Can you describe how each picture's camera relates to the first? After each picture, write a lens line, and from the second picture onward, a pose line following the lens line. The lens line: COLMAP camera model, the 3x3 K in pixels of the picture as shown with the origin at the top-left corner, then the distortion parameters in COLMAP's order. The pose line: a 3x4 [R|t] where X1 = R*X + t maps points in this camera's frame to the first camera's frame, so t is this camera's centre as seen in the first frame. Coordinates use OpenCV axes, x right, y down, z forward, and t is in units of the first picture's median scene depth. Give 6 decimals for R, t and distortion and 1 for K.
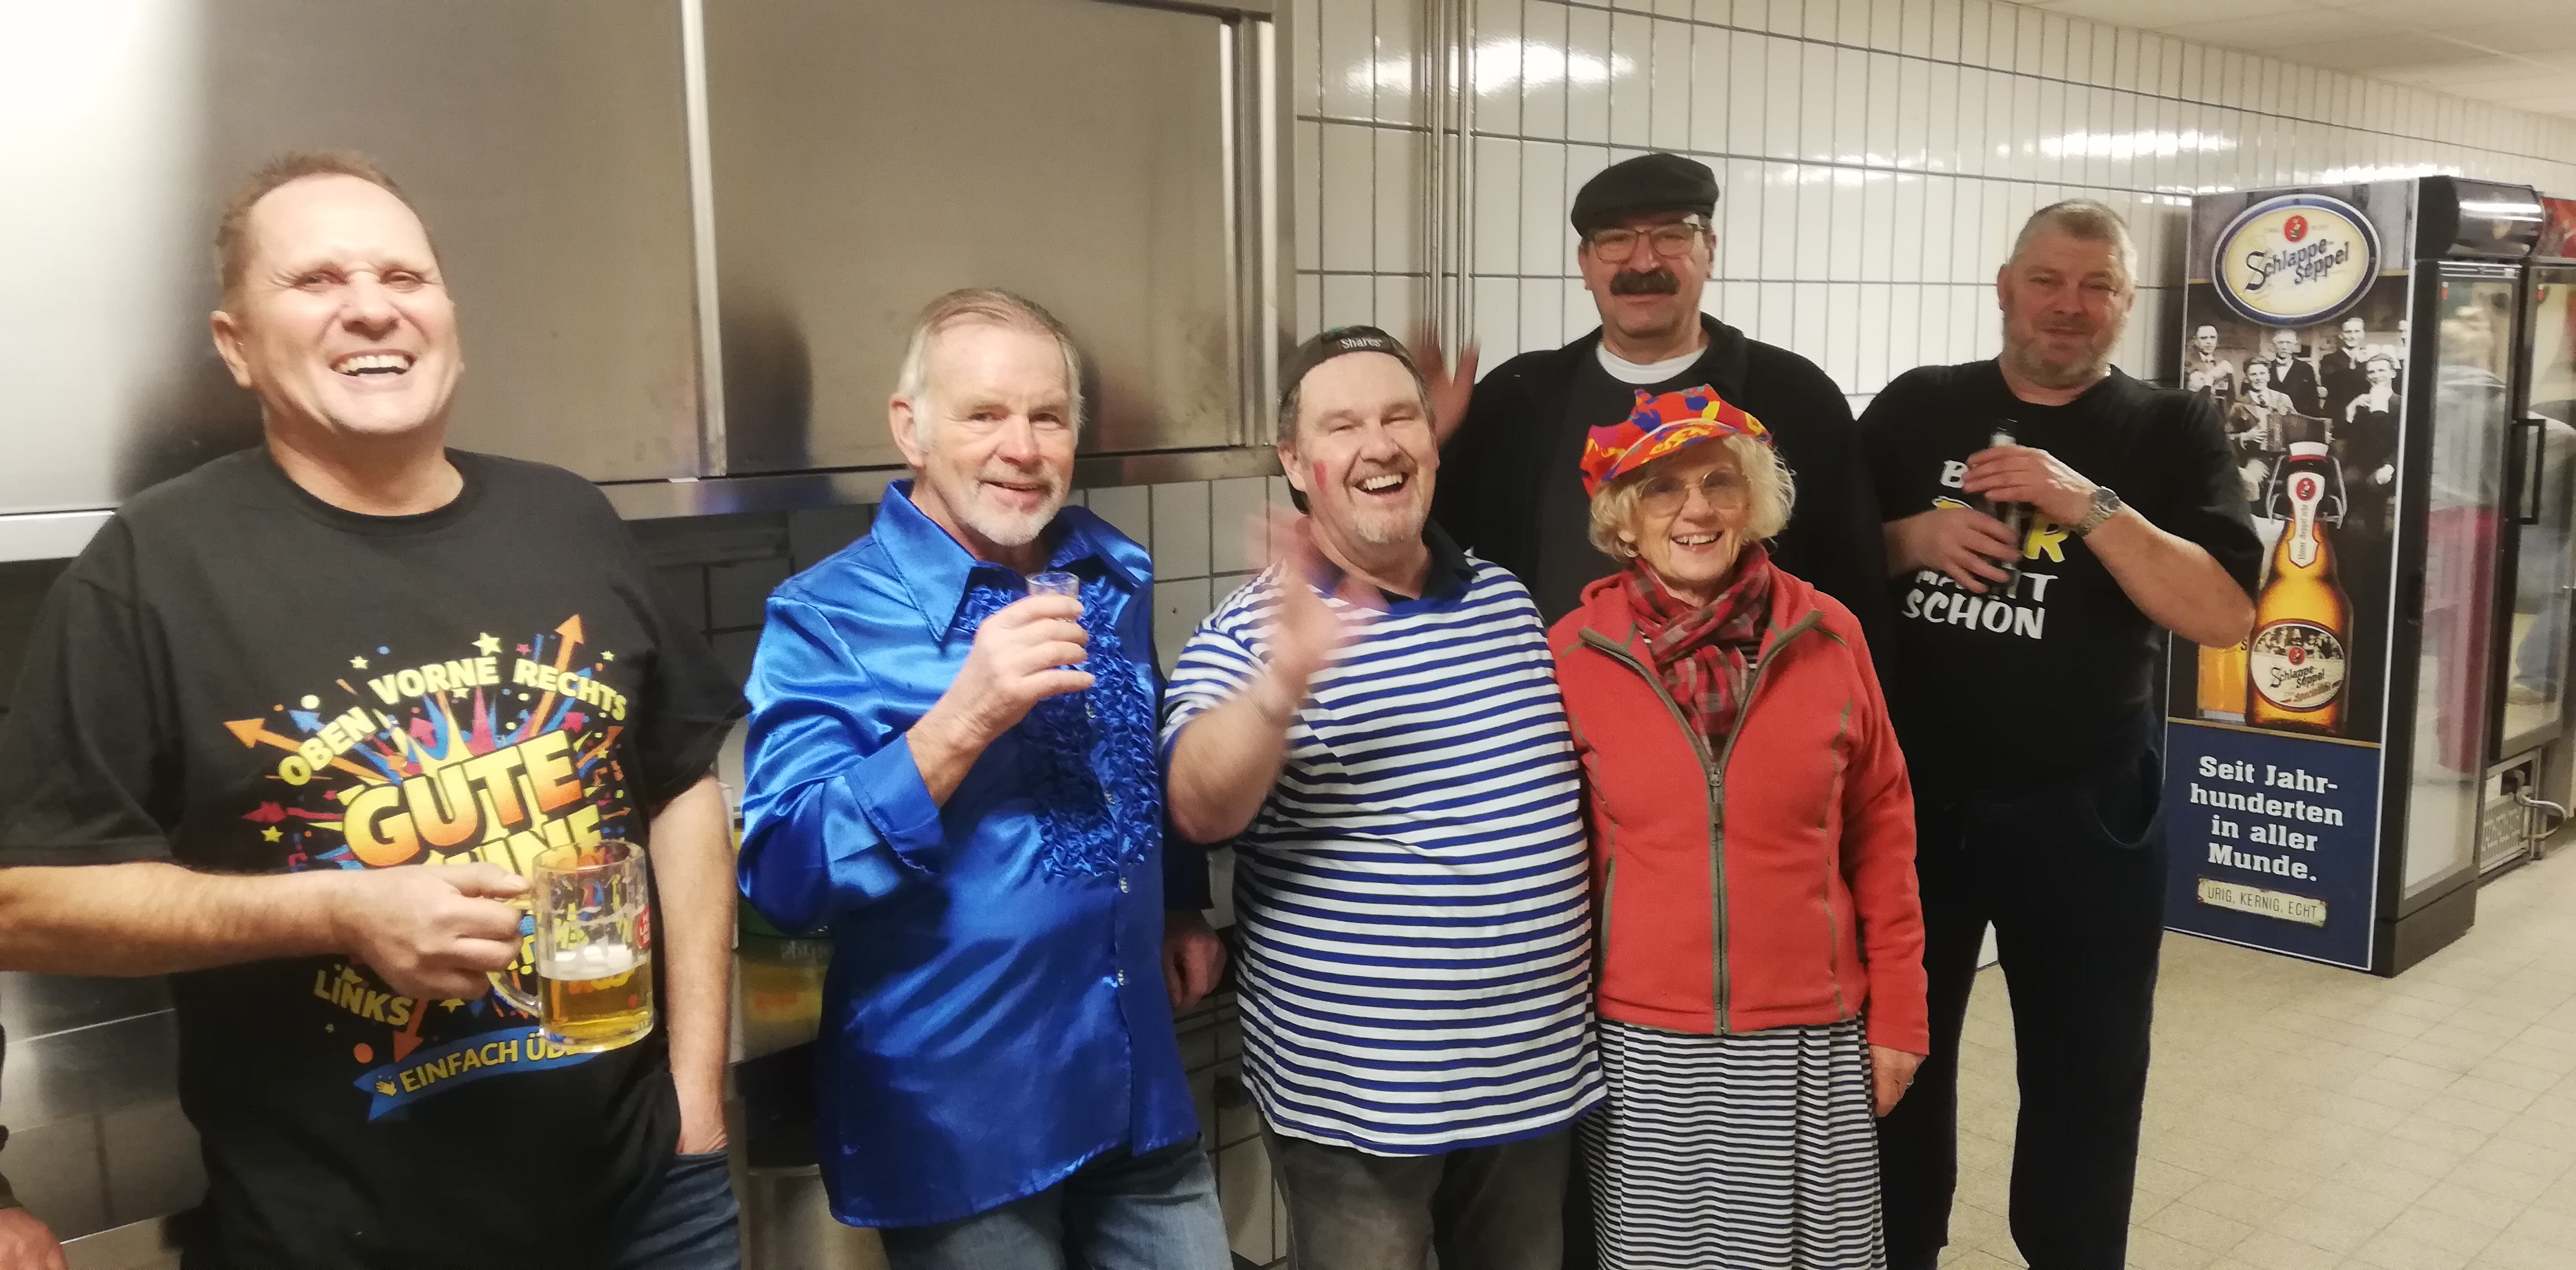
lens RADIAL K [[2157.7, 0, 1288.0], [0, 2157.7, 635.0], [0, 0, 1]] dist [-0.002947, -0.006604]
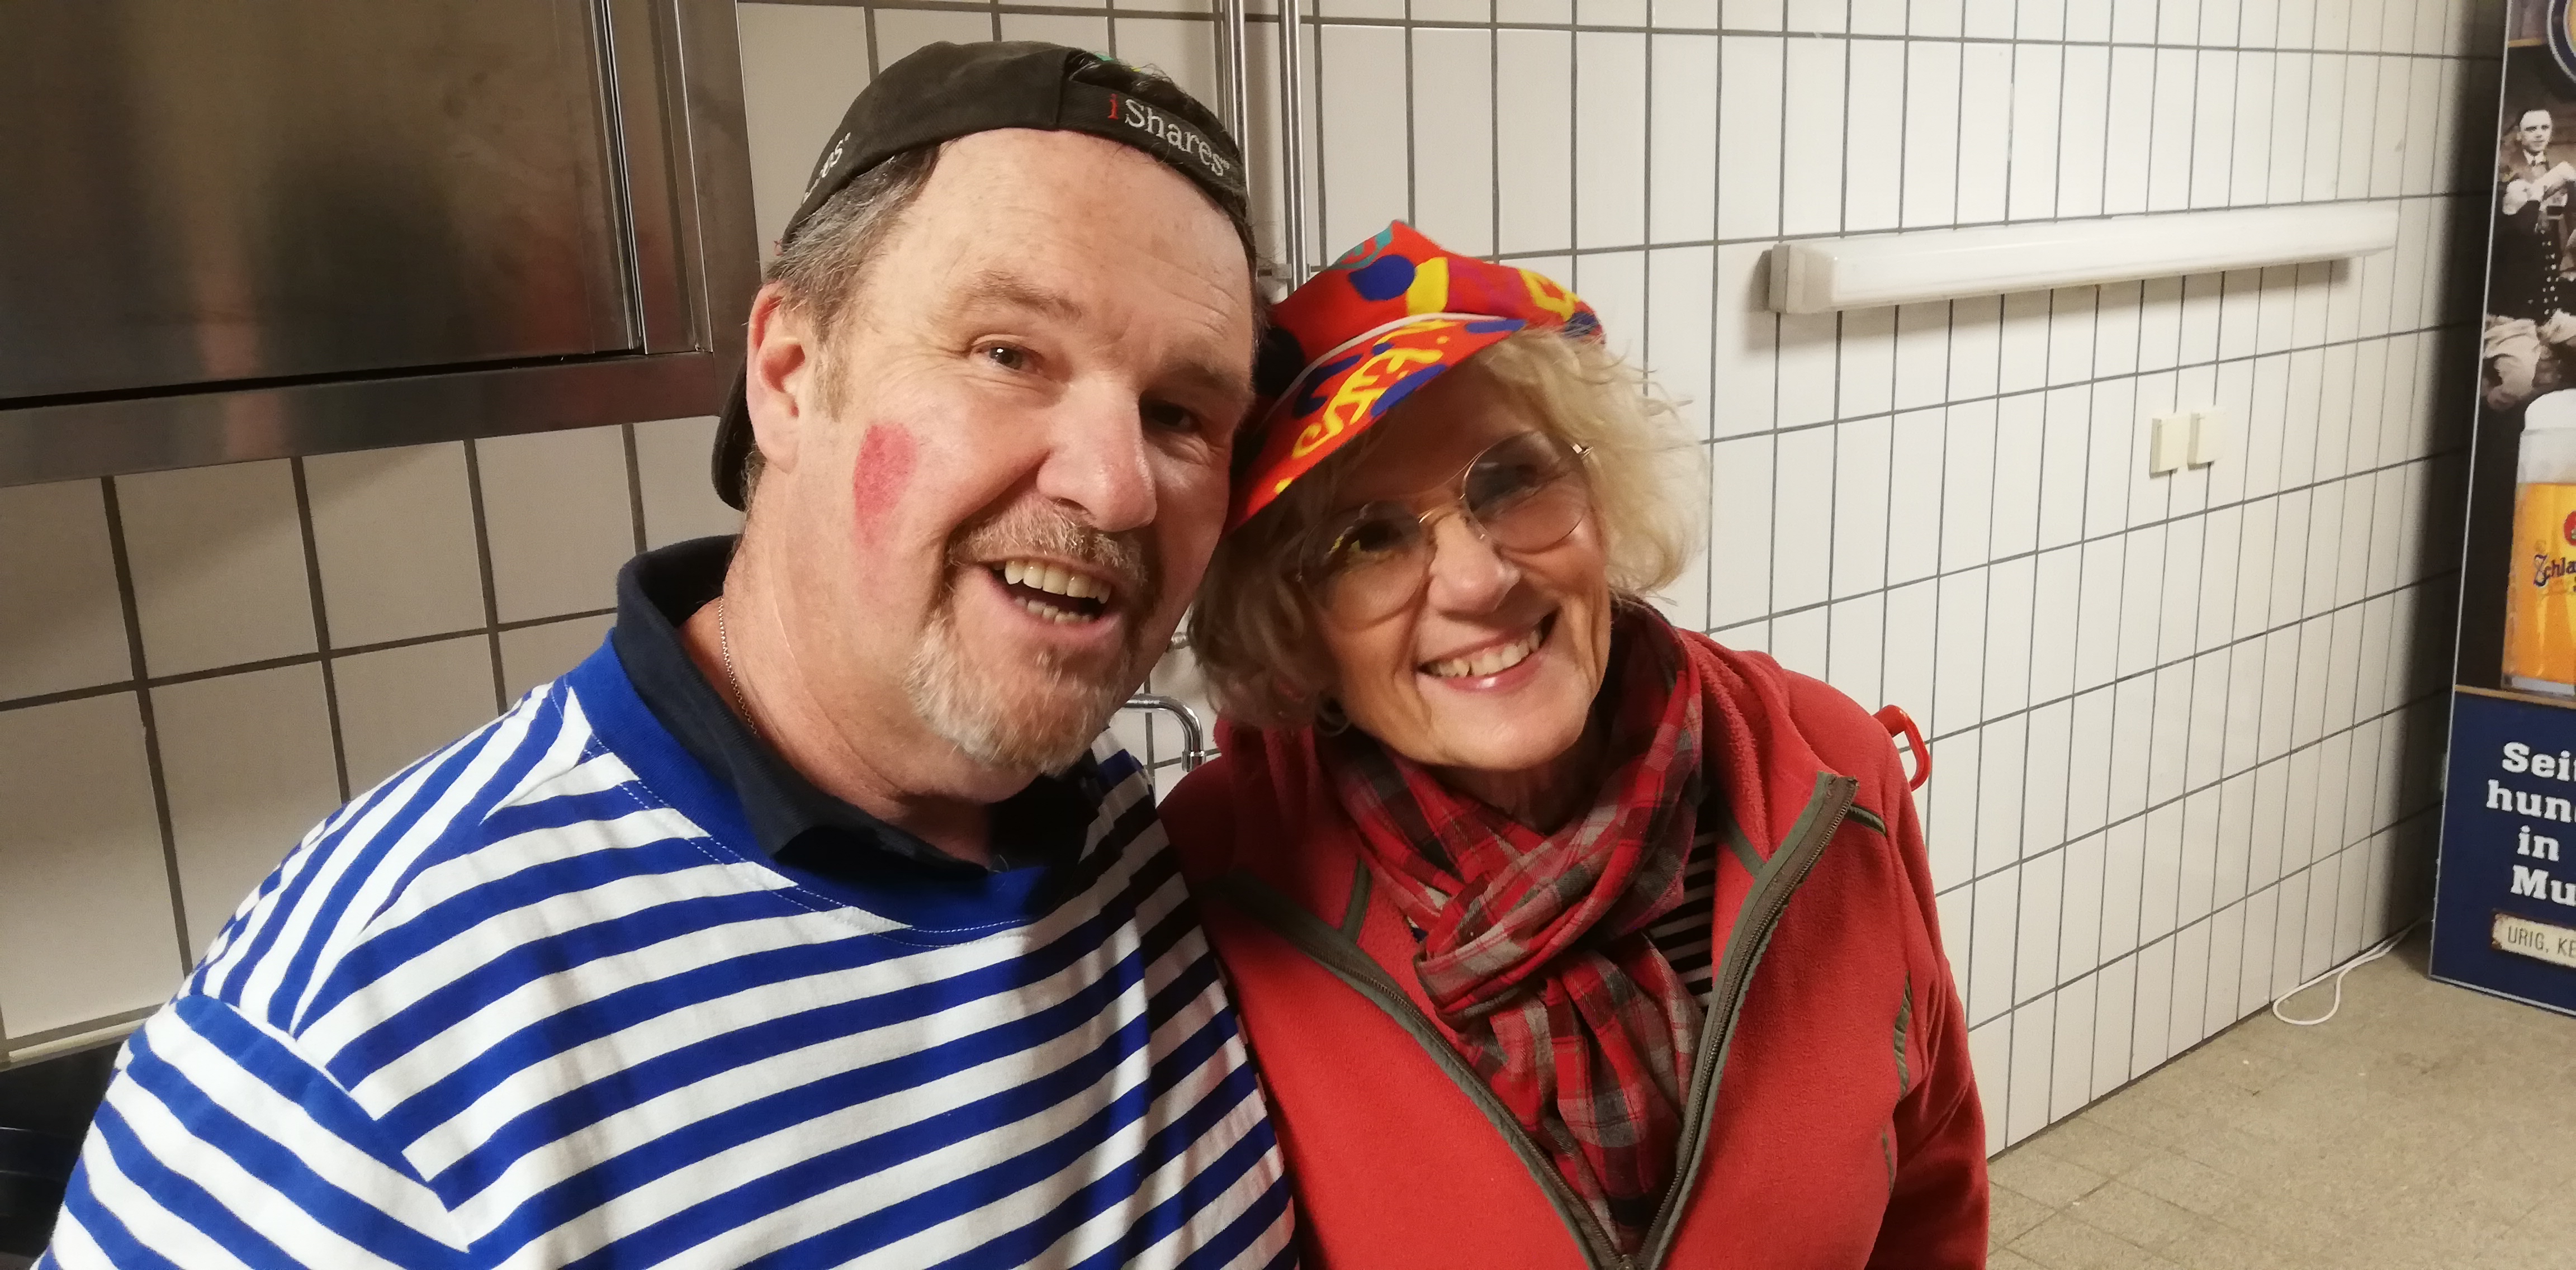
lens RADIAL K [[2157.7, 0, 1288.0], [0, 2157.7, 635.0], [0, 0, 1]] dist [-0.002947, -0.006604]
pose [[0.998252, -0.008265, -0.058518, 0.074641], [0.012417, 0.997403, 0.070947, -0.032277], [0.057780, -0.071550, 0.995762, 0.293093]]
